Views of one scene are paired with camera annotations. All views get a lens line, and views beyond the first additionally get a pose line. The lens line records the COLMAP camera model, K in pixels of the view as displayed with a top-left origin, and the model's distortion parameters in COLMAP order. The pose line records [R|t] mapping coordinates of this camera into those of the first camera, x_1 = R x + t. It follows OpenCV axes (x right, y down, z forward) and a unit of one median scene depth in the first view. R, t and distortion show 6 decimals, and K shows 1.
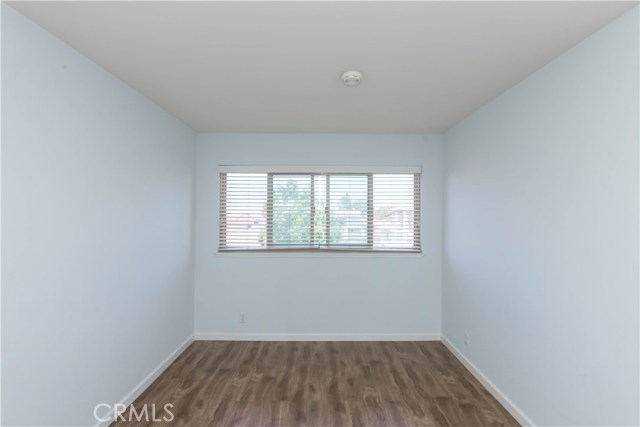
lens RADIAL K [[331.8, 0, 329.8], [0, 331.8, 209.6], [0, 0, 1]] dist [-0.003777, 0.000329]
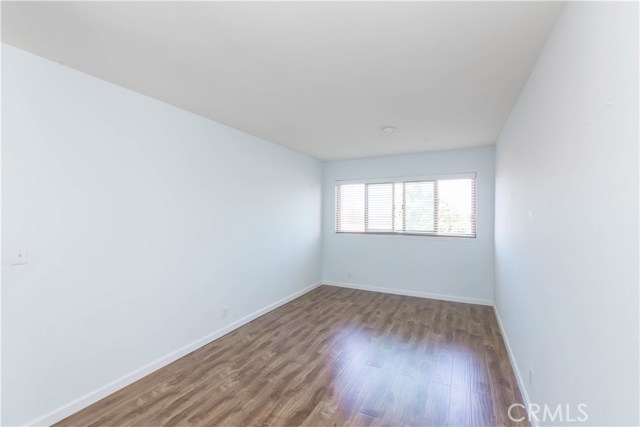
lens RADIAL K [[290.5, 0, 325.6], [0, 290.5, 214.0], [0, 0, 1]] dist [0.001942, 0.000109]
pose [[0.891682, -0.008034, -0.452591, 0.338196], [0.017934, 0.999684, 0.017588, 0.004479], [0.452306, -0.023800, 0.891545, -0.383297]]
